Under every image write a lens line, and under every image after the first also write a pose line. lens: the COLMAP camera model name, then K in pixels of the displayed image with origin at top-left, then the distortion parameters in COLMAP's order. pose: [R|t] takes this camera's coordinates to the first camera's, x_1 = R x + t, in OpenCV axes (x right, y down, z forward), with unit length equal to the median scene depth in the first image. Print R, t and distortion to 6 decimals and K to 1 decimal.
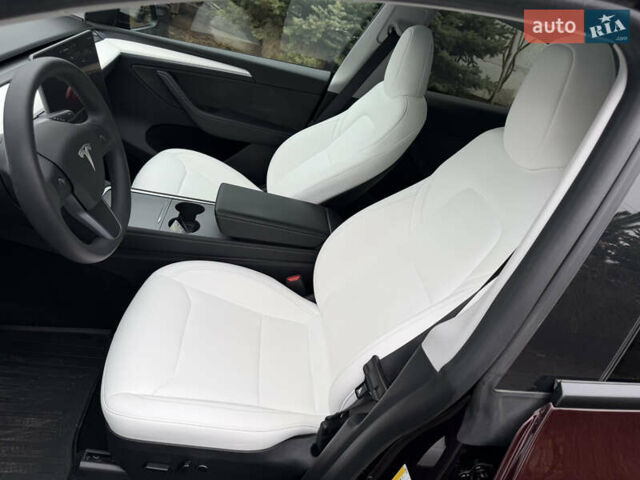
lens RADIAL K [[452.1, 0, 318.5], [0, 452.1, 240.9], [0, 0, 1]] dist [0.033568, -0.040172]
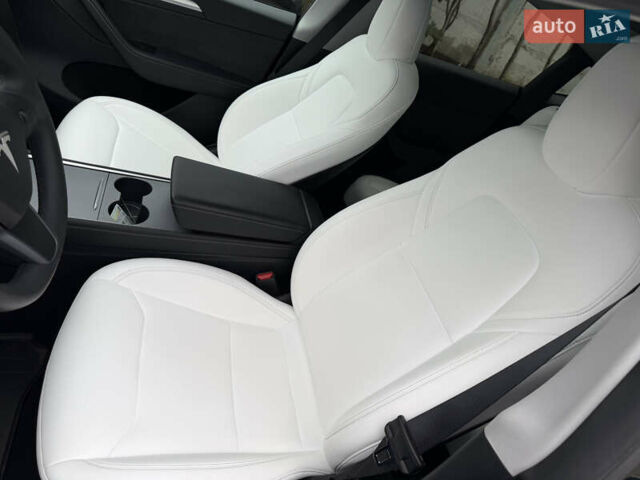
lens RADIAL K [[452.1, 0, 318.5], [0, 452.1, 240.9], [0, 0, 1]] dist [0.033568, -0.040172]
pose [[0.983882, 0.016365, 0.178067, -0.097943], [-0.041437, 0.989563, 0.138011, -0.095263], [-0.173950, -0.143165, 0.974292, 0.142850]]
